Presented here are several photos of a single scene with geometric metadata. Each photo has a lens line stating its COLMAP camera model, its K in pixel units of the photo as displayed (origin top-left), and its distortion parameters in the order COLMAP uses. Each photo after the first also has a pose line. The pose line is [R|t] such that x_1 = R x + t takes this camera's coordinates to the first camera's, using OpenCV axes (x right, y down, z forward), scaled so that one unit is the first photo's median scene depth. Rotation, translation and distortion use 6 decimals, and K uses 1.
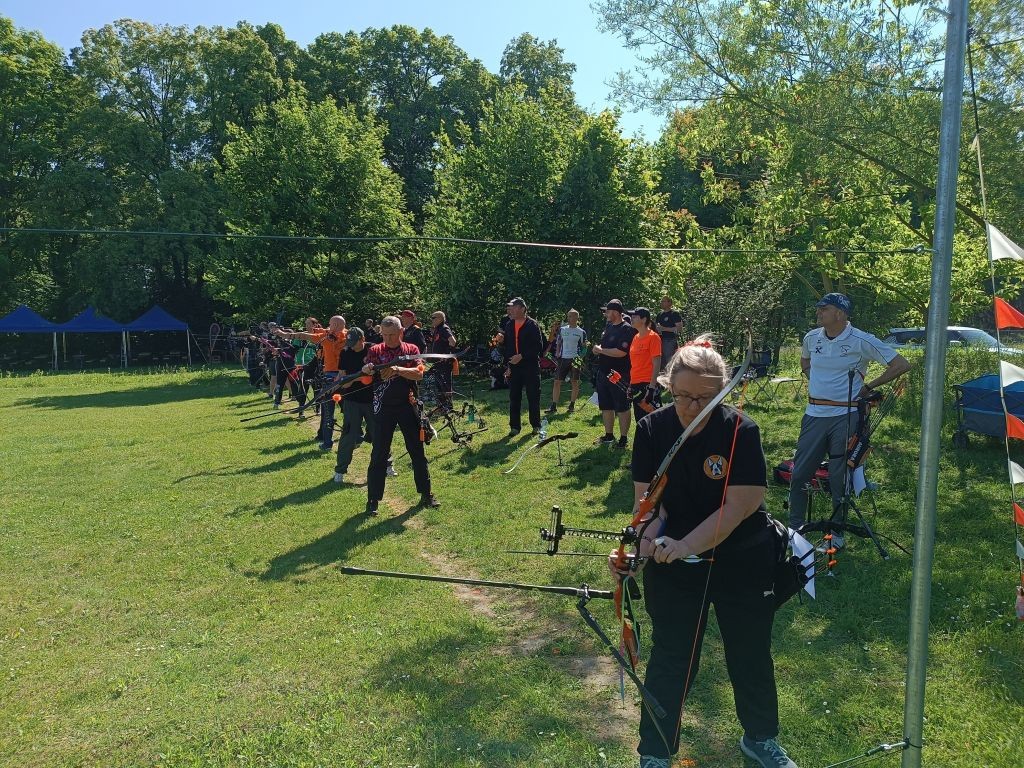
lens RADIAL K [[742.3, 0, 512.0], [0, 742.3, 384.0], [0, 0, 1]] dist [-0.001836, 0.002145]
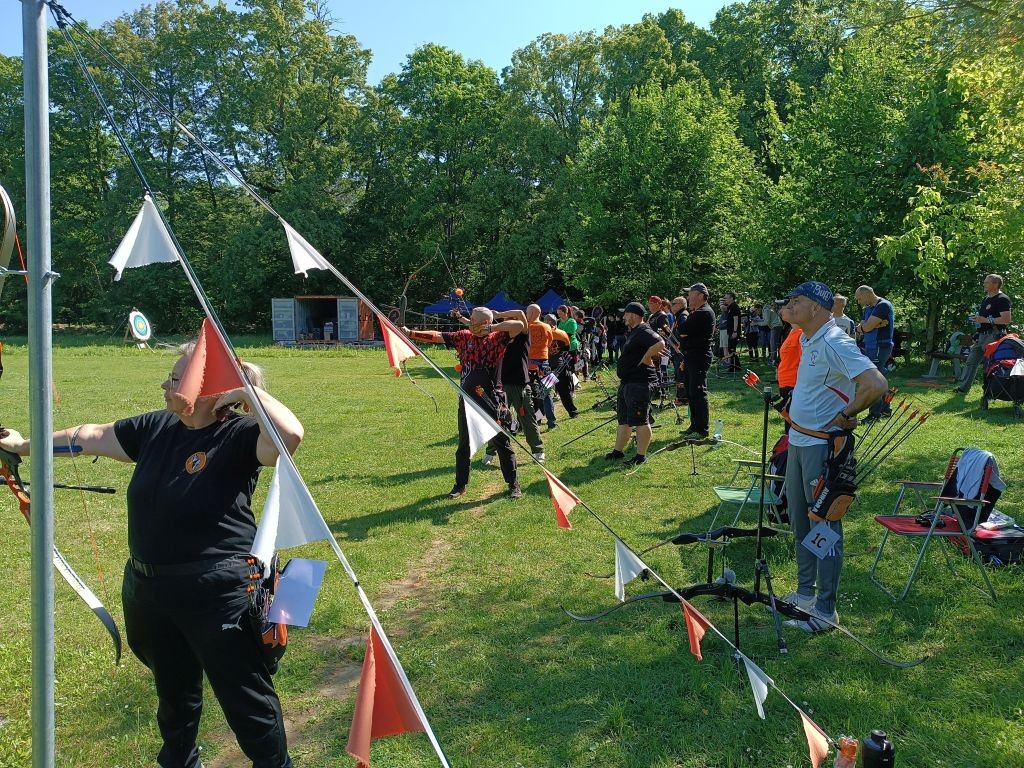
lens RADIAL K [[742.3, 0, 512.0], [0, 742.3, 384.0], [0, 0, 1]] dist [-0.001836, 0.002145]
pose [[0.827389, 0.061171, -0.558288, 0.096337], [-0.047177, 0.998107, 0.039445, -0.005590], [0.559645, -0.006298, 0.828709, 0.038545]]
